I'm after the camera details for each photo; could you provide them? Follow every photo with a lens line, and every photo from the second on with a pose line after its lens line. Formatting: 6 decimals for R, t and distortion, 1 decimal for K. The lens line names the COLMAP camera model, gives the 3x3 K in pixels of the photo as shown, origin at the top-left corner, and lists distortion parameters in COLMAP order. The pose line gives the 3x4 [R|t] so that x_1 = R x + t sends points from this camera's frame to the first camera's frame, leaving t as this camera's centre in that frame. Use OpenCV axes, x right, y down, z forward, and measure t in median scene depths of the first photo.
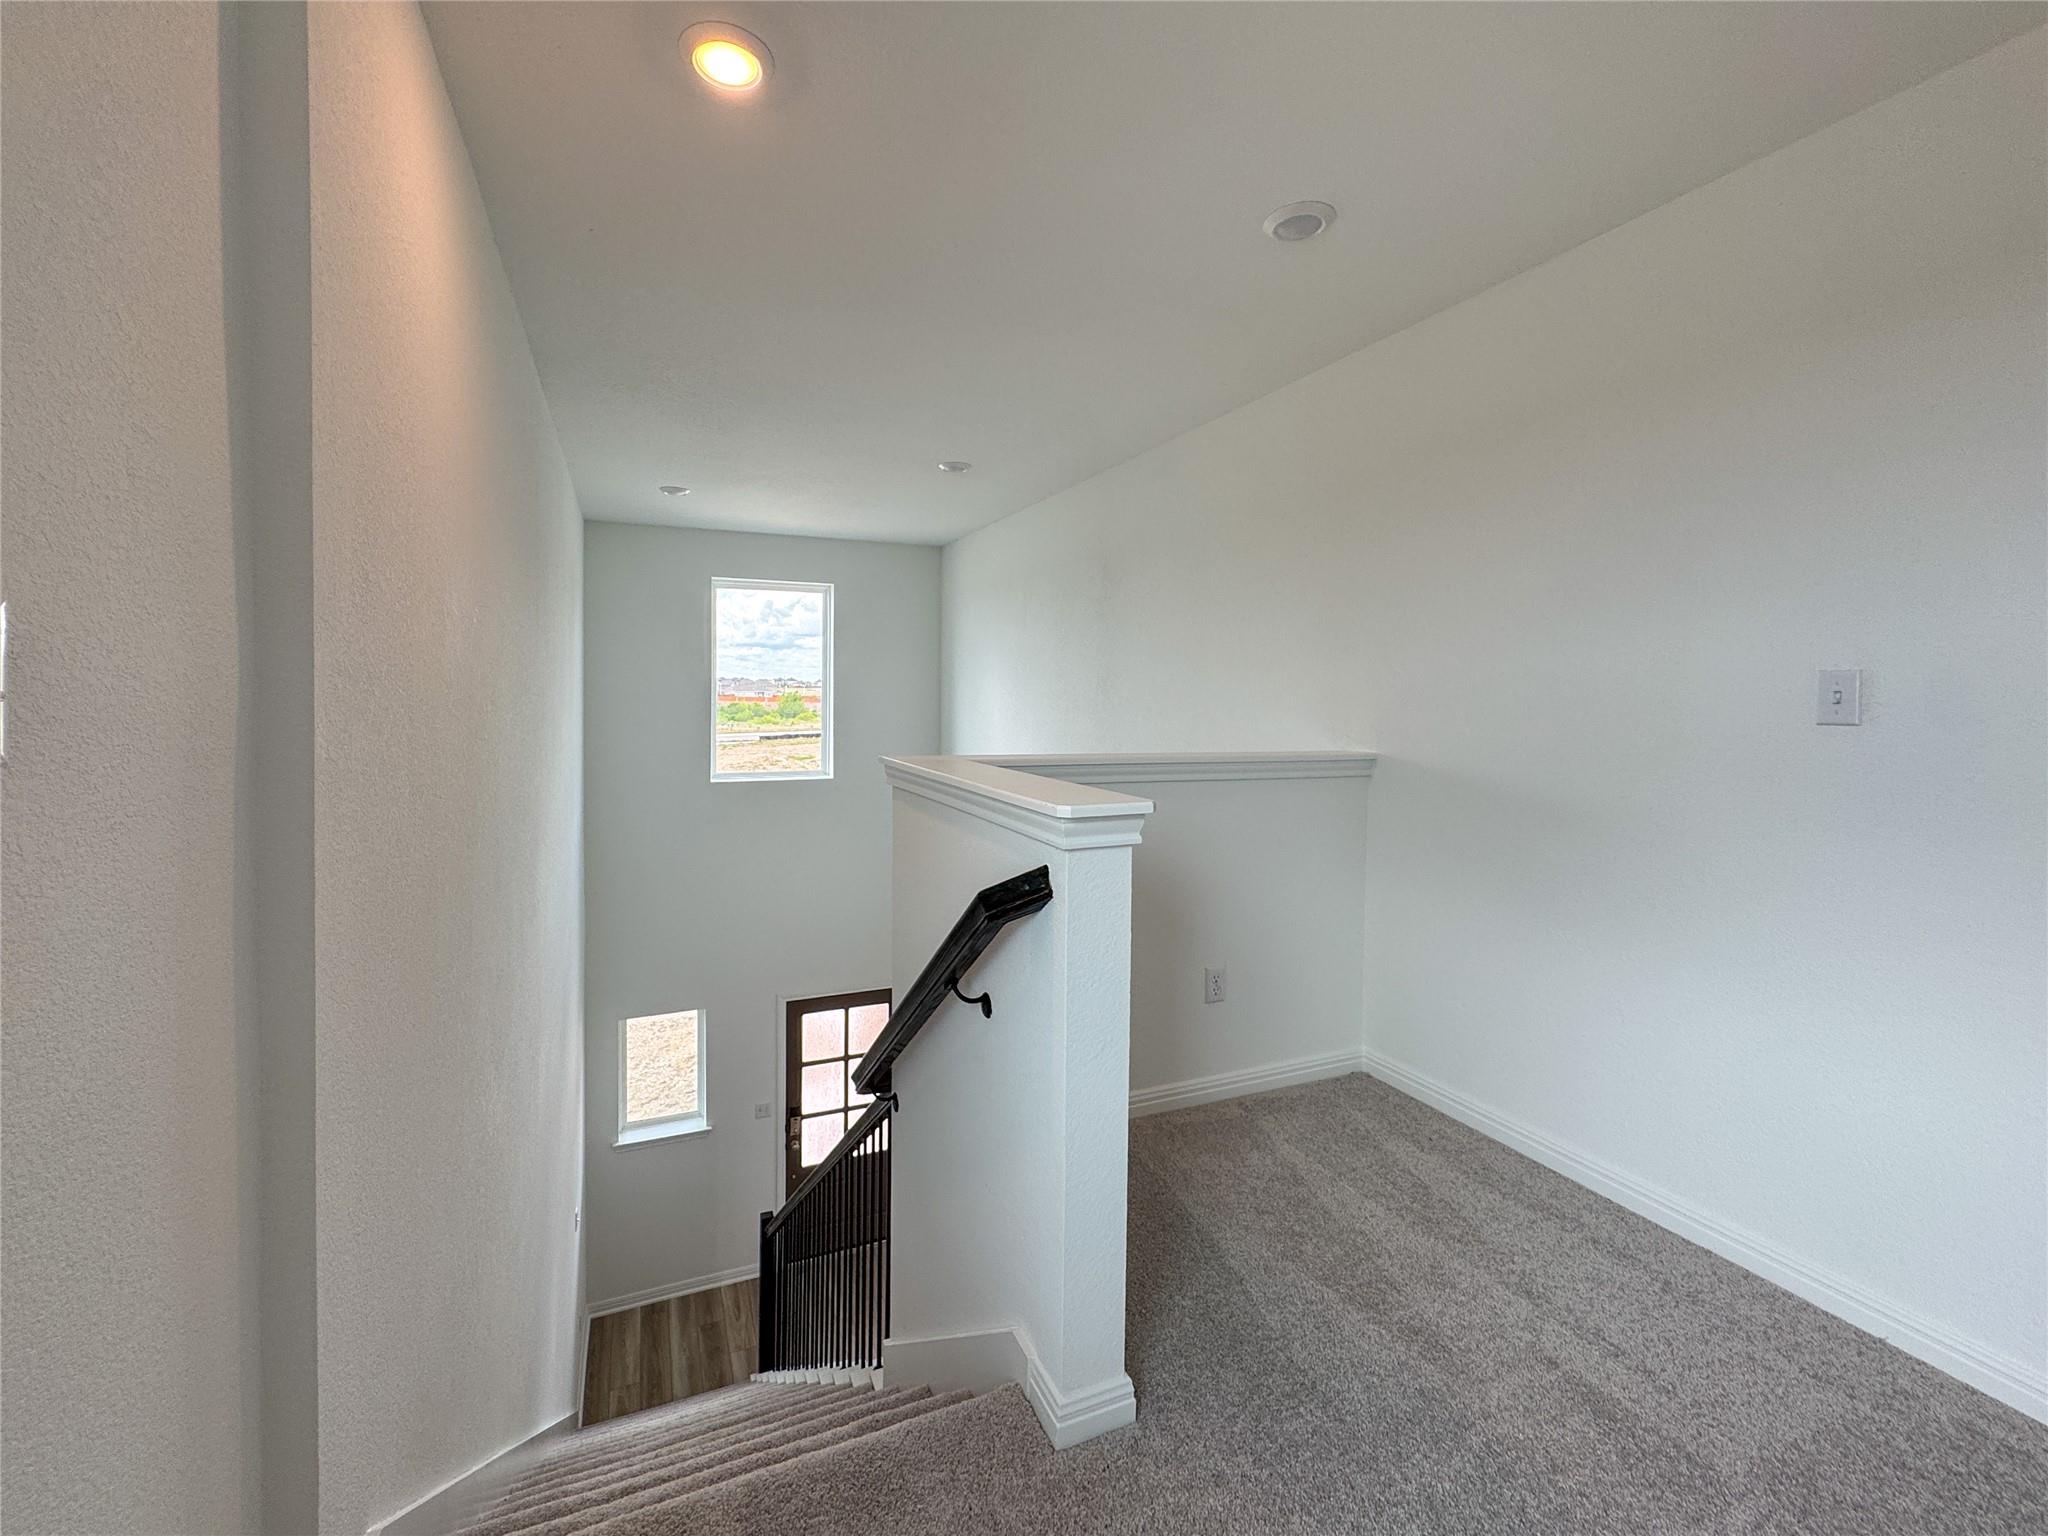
lens RADIAL K [[822.9, 0, 1041.1], [0, 822.9, 758.9], [0, 0, 1]] dist [0.001506, 0.000099]
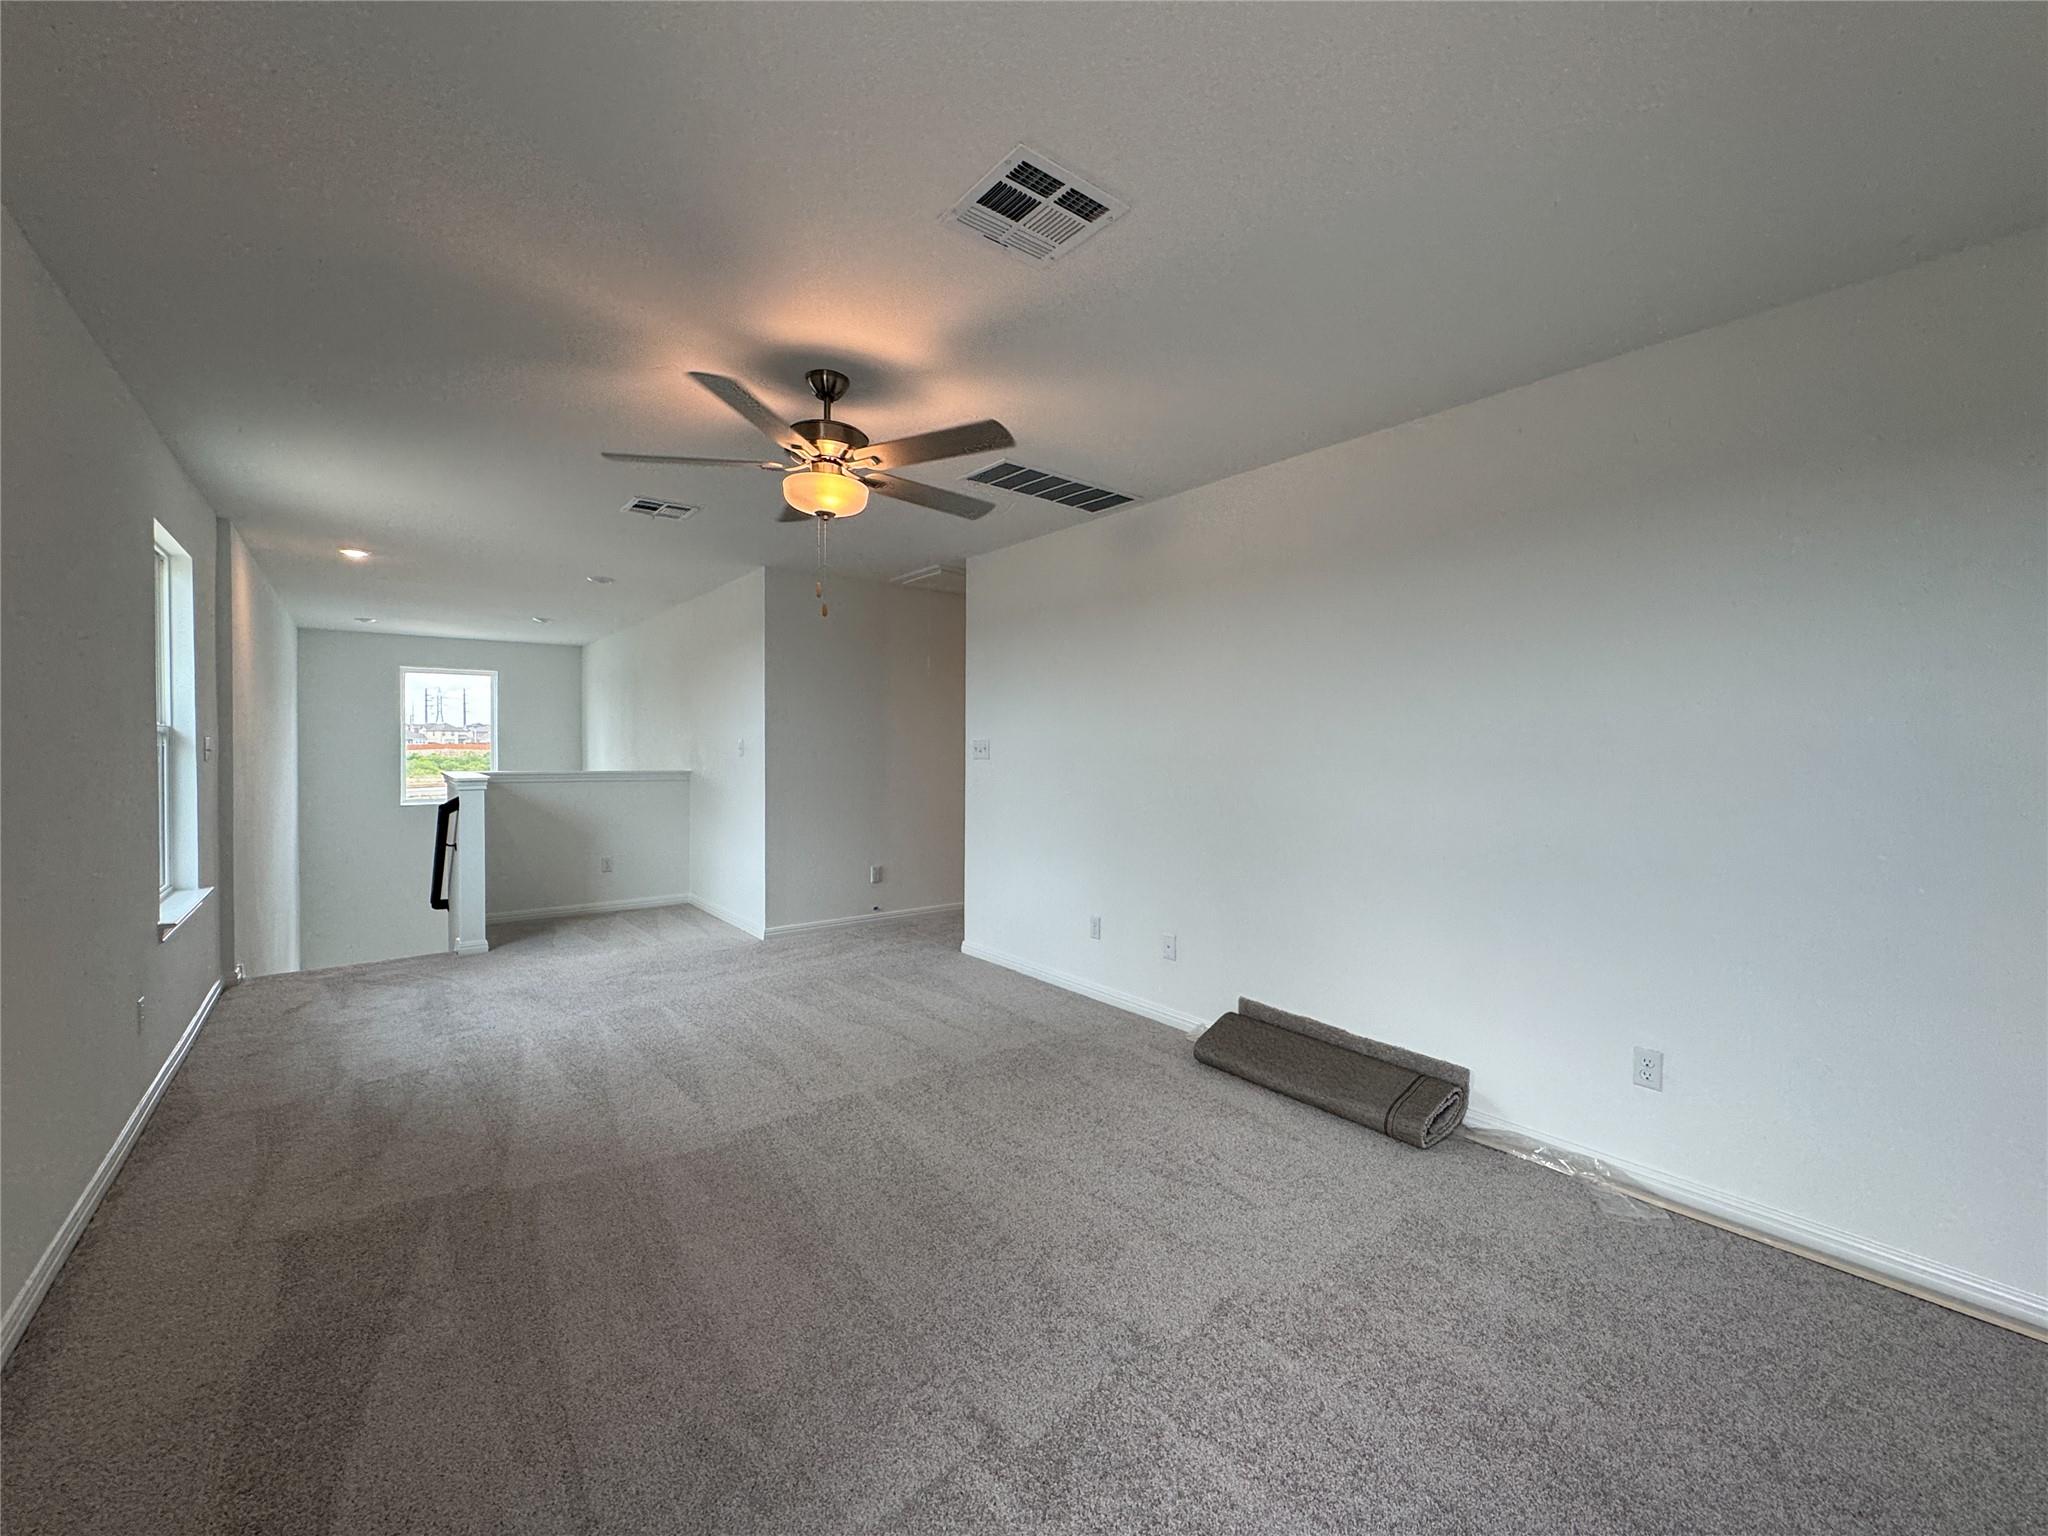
lens RADIAL K [[822.9, 0, 1041.1], [0, 822.9, 758.9], [0, 0, 1]] dist [0.001506, 0.000099]
pose [[0.971175, -0.019215, 0.237591, 0.419123], [0.031880, 0.998261, -0.049578, 0.058740], [-0.236225, 0.055724, 0.970099, -0.798143]]
